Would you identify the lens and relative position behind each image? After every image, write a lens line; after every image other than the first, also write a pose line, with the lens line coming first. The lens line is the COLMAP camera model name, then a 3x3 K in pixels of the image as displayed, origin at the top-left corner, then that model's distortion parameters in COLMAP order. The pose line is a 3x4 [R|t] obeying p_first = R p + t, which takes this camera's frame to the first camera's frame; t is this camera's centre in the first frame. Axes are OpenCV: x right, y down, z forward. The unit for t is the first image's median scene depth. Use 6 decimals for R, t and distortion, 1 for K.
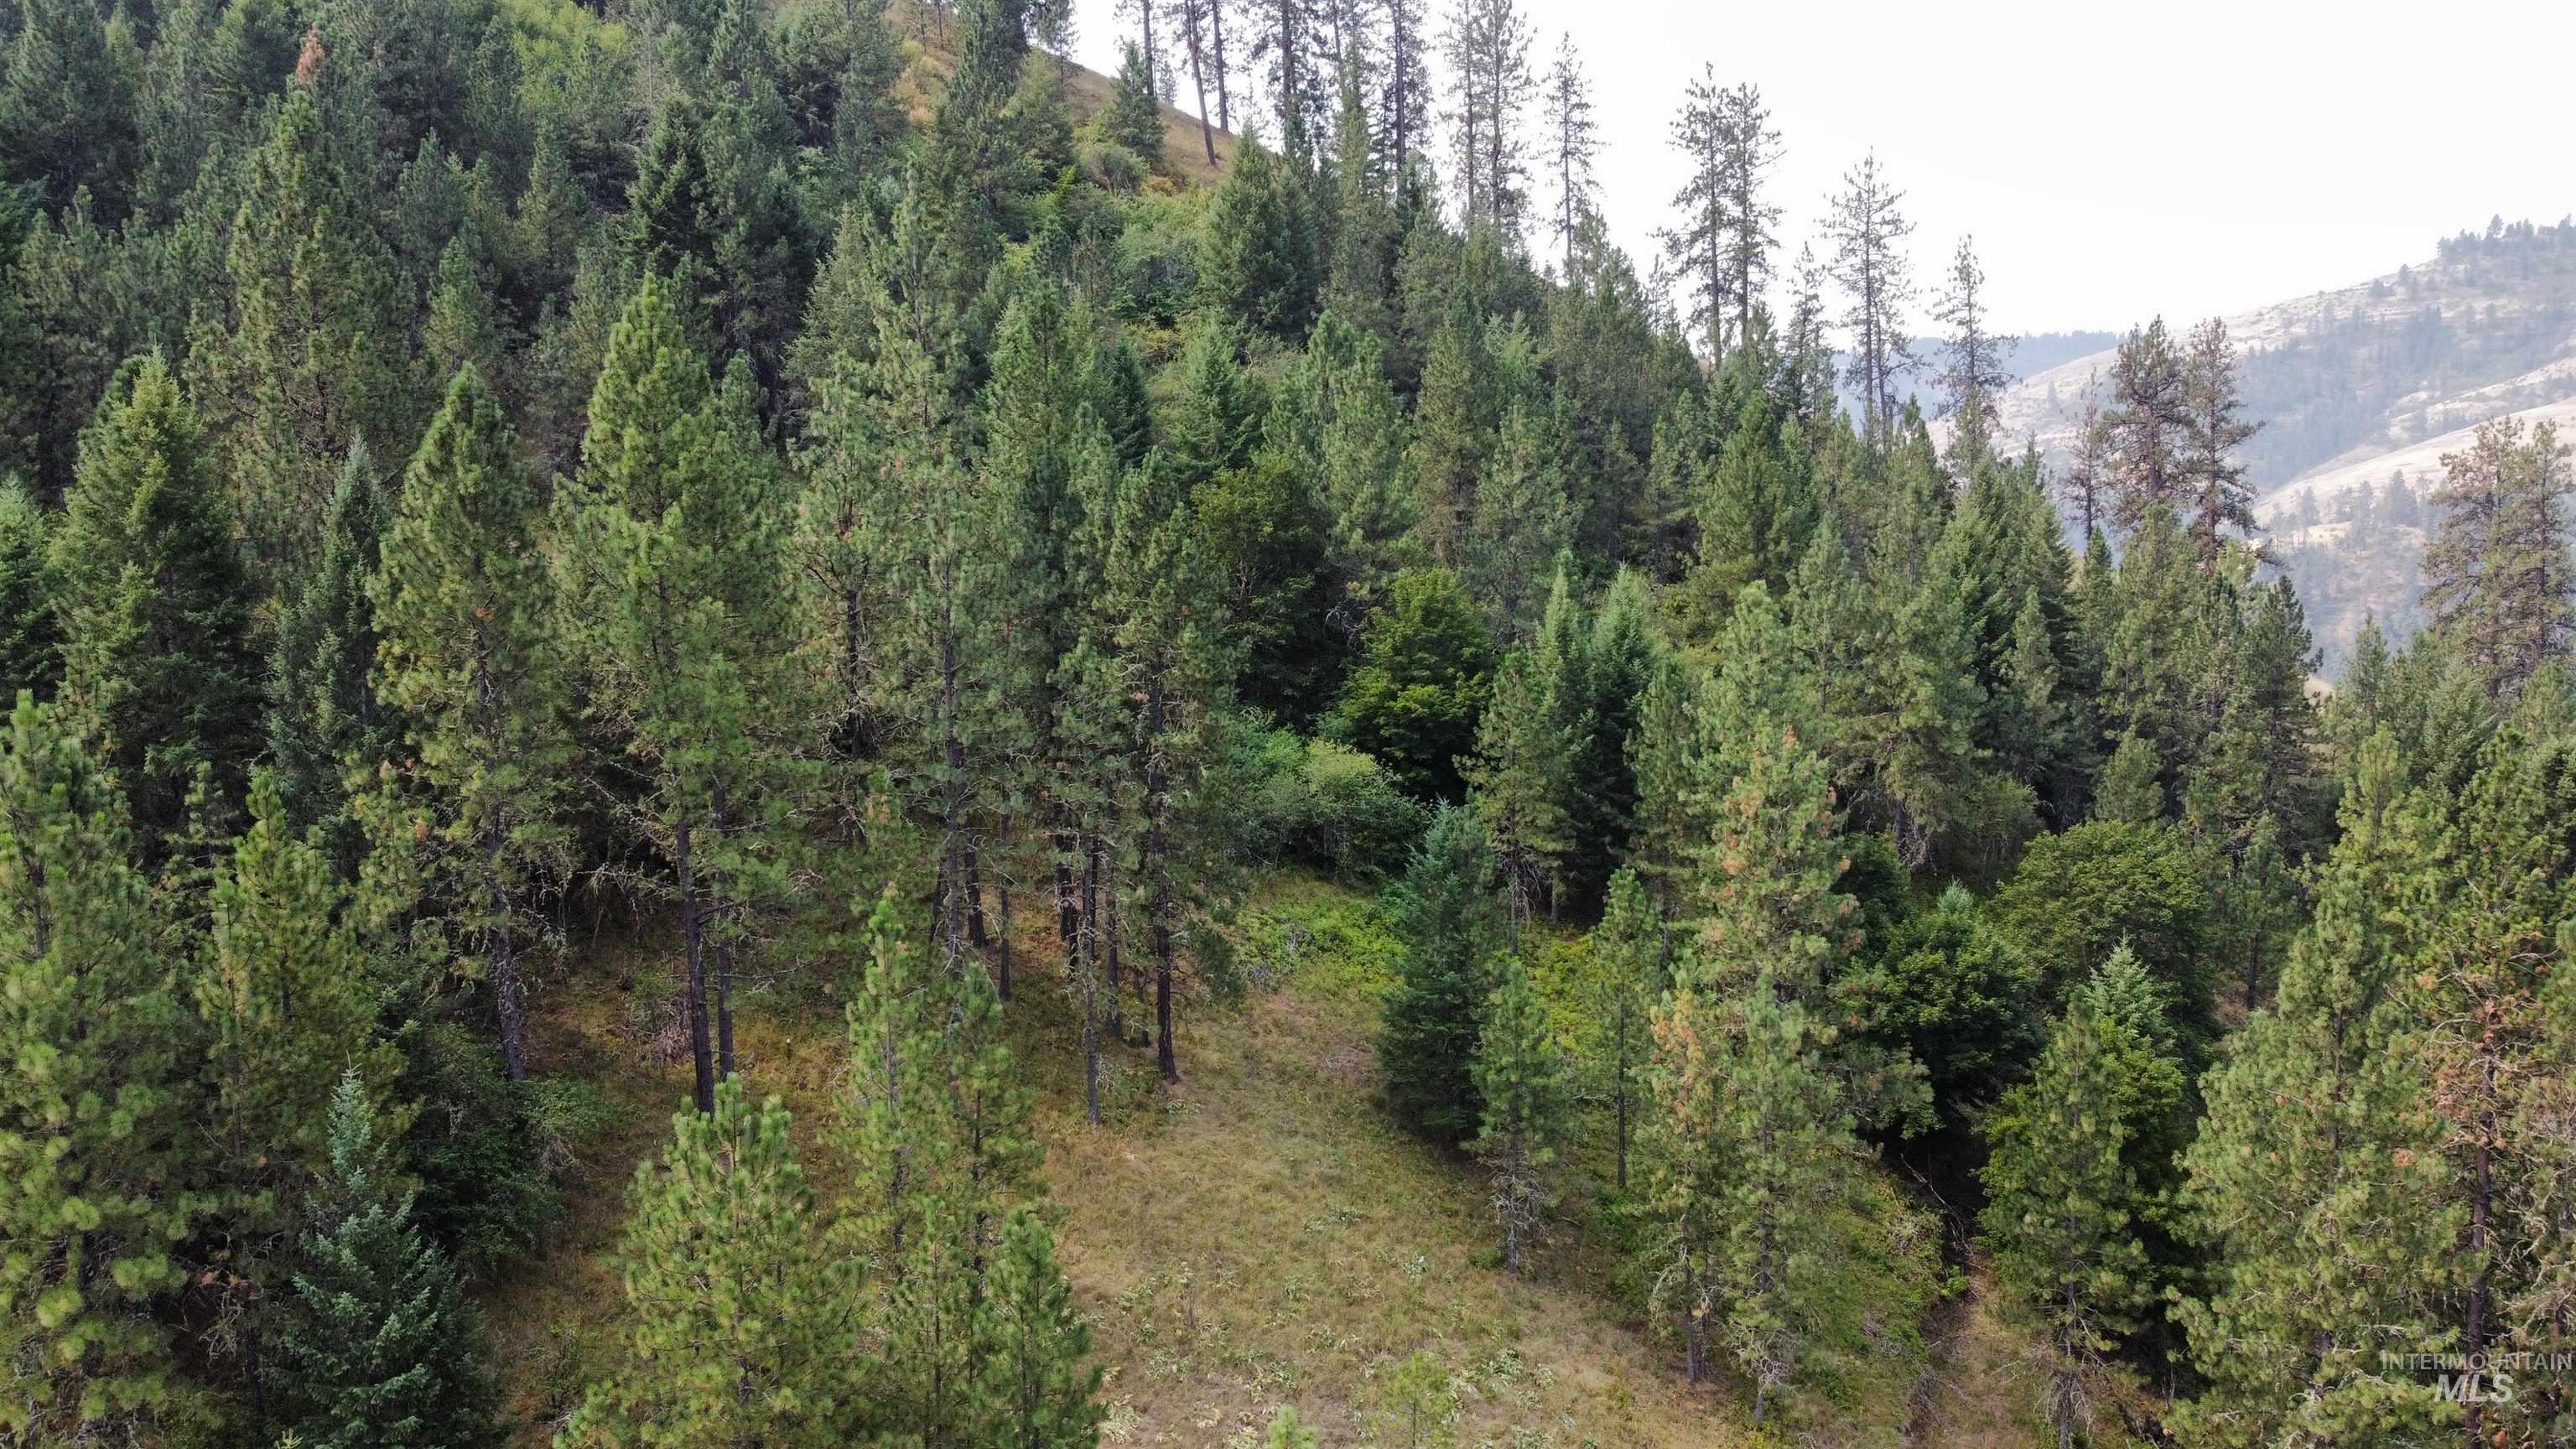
lens RADIAL K [[1944.6, 0, 1283.8], [0, 1944.6, 729.7], [0, 0, 1]] dist [-0.003964, 0.000171]
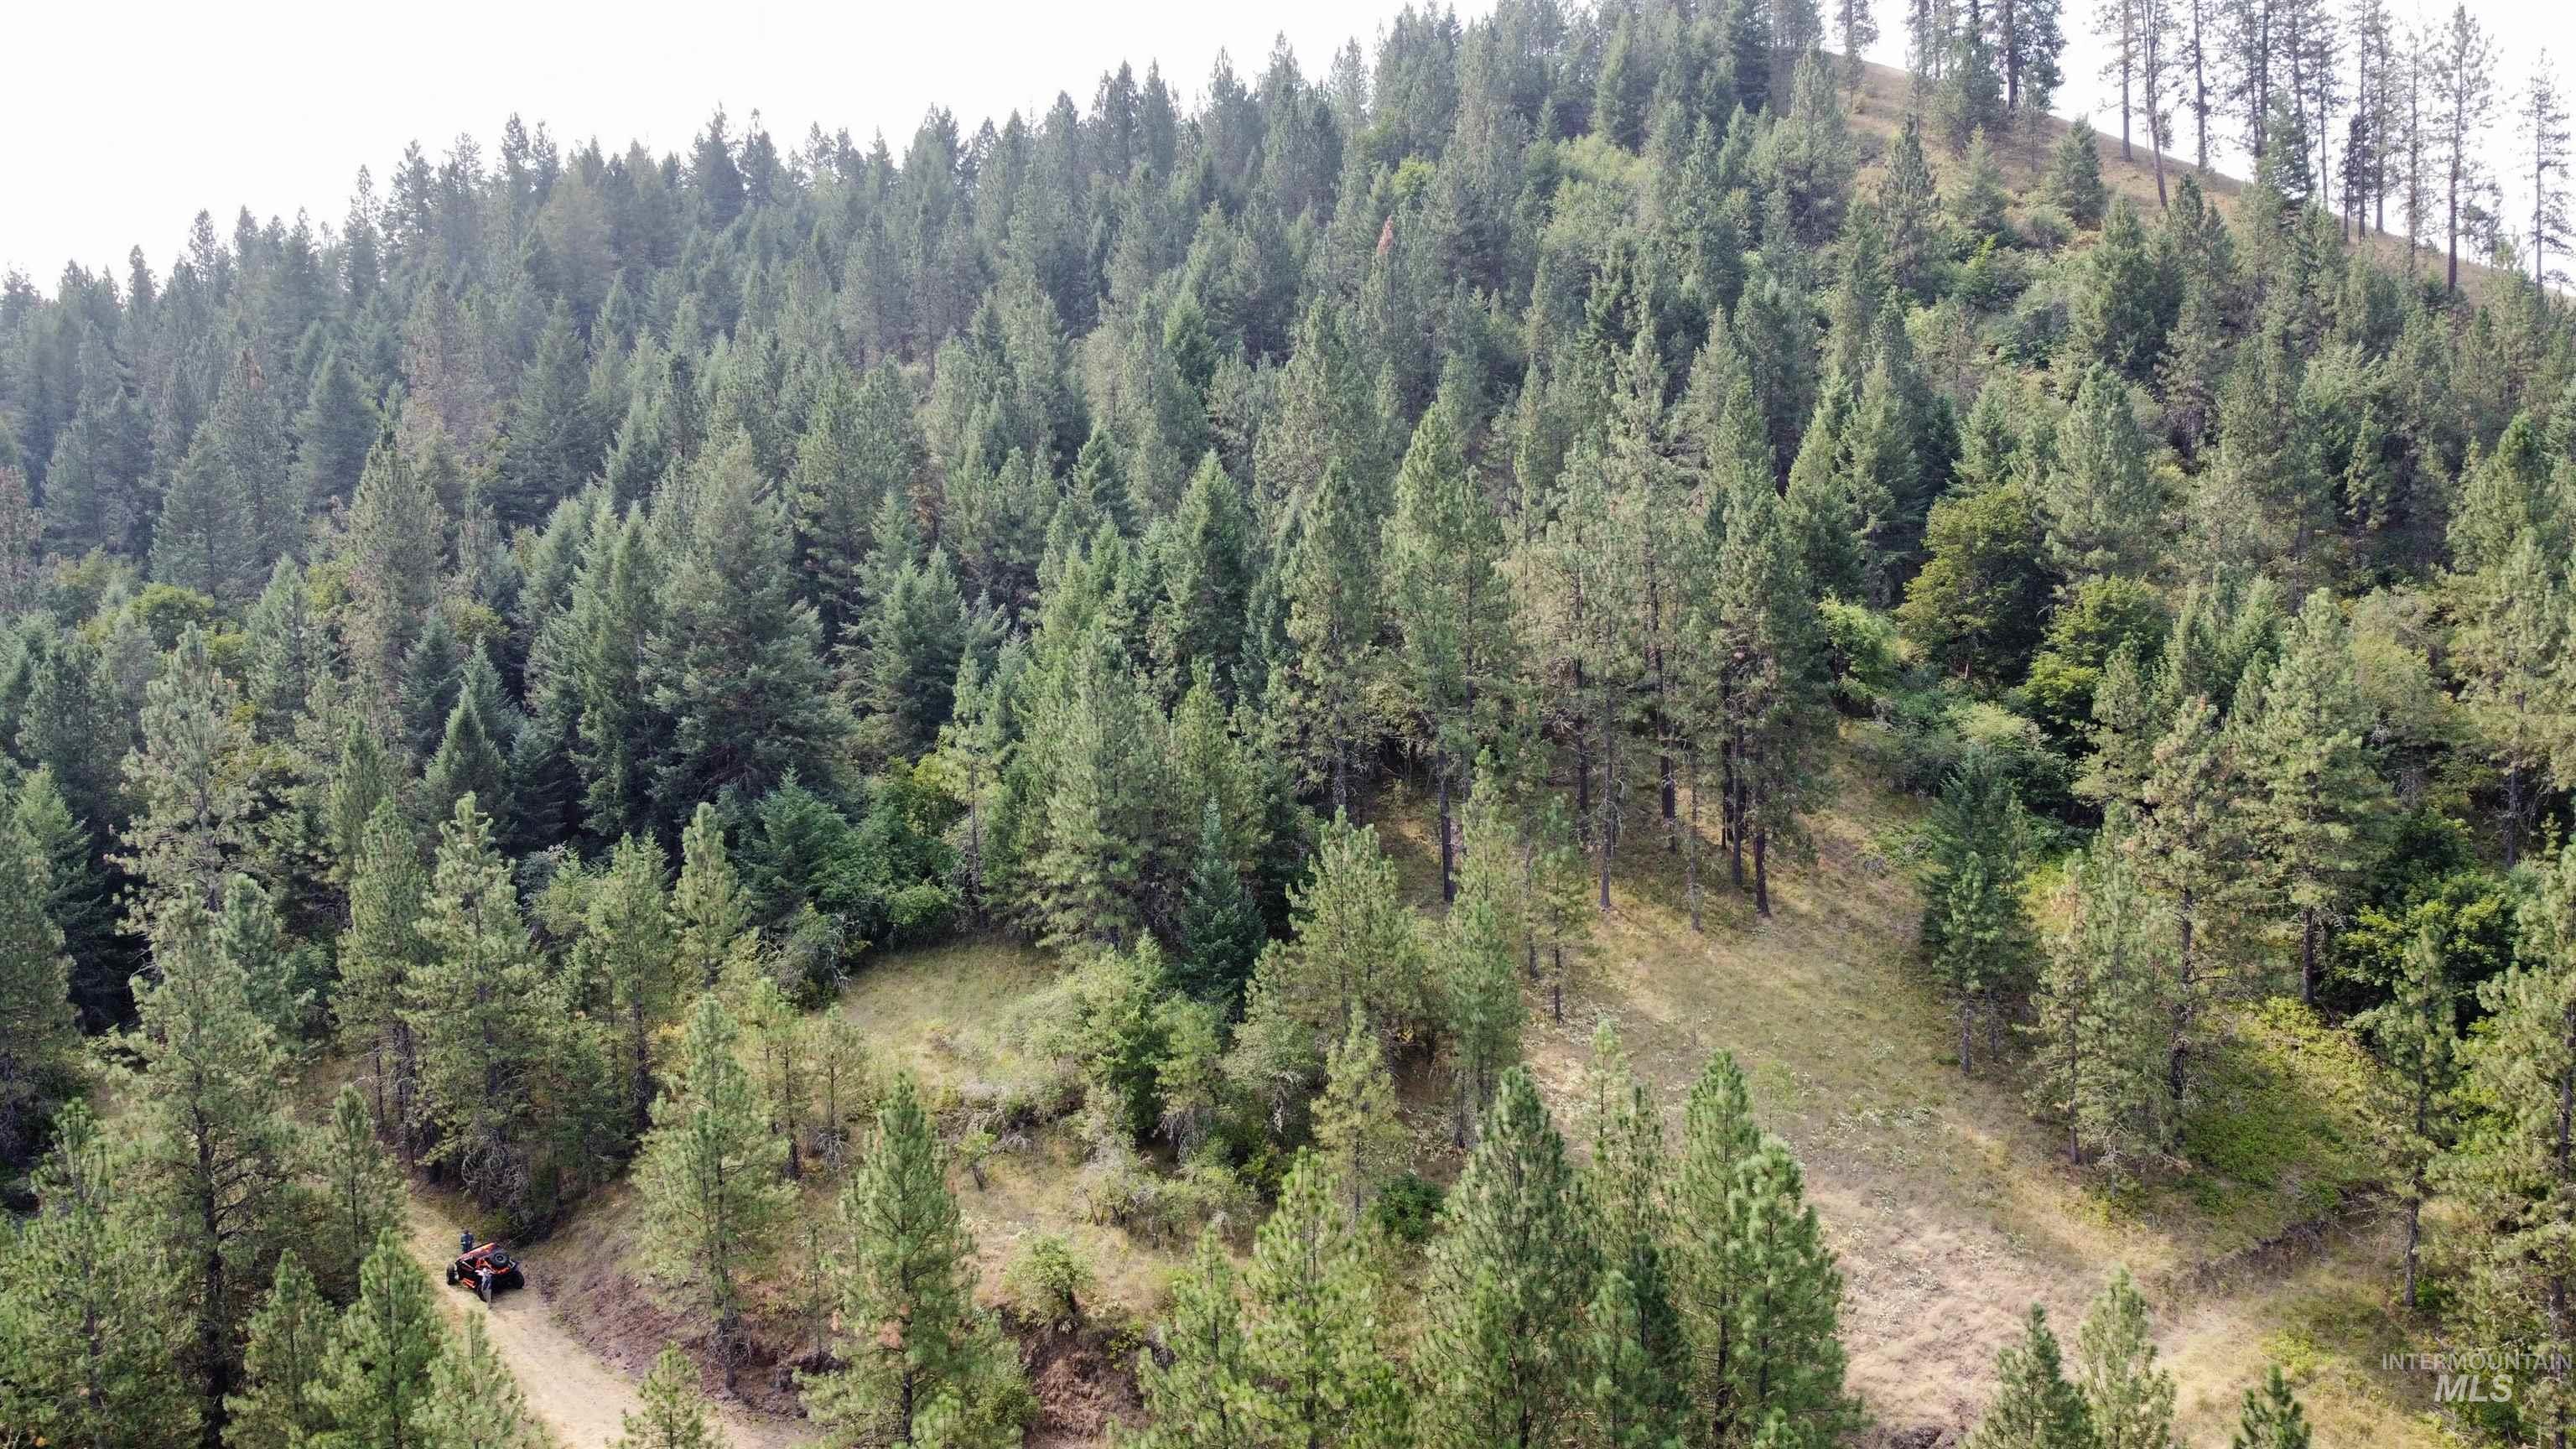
lens RADIAL K [[1944.6, 0, 1290.0], [0, 1944.6, 765.2], [0, 0, 1]] dist [-0.003964, 0.000171]
pose [[0.806659, 0.072687, -0.586531, 0.403904], [-0.061642, 0.997343, 0.038821, 0.023484], [0.587794, 0.004840, 0.808996, -0.330456]]
